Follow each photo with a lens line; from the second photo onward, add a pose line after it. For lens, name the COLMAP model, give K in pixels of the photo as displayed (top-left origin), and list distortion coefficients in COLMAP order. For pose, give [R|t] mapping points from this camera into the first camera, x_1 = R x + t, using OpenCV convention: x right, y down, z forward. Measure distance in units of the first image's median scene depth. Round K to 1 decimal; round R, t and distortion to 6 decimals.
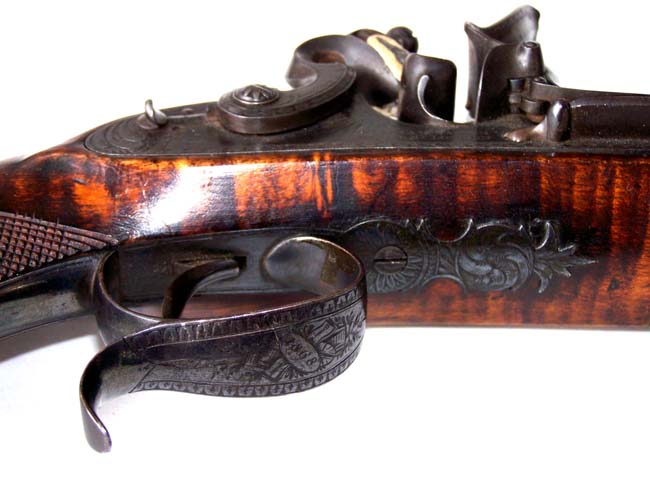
lens RADIAL K [[1254.5, 0, 325.0], [0, 1254.5, 244.0], [0, 0, 1]] dist [-0.290853, 0.269021]
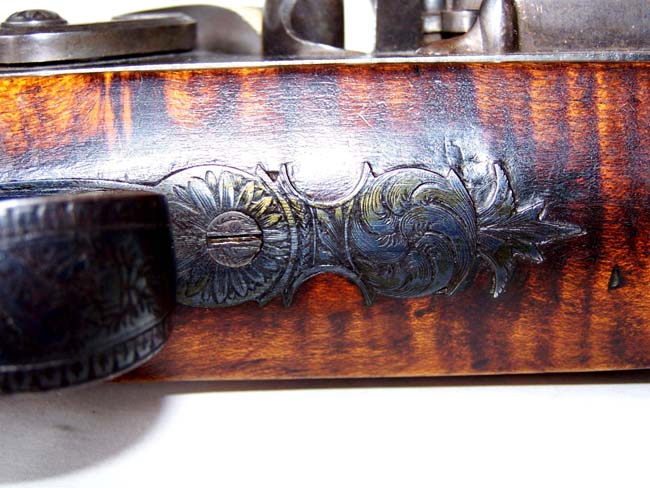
lens RADIAL K [[1282.6, 0, 325.0], [0, 1282.6, 244.0], [0, 0, 1]] dist [-0.401819, 0.049800]
pose [[0.999129, -0.041701, -0.001388, 0.094800], [0.039021, 0.945664, -0.322794, 0.210029], [0.014773, 0.322459, 0.946468, 0.421330]]
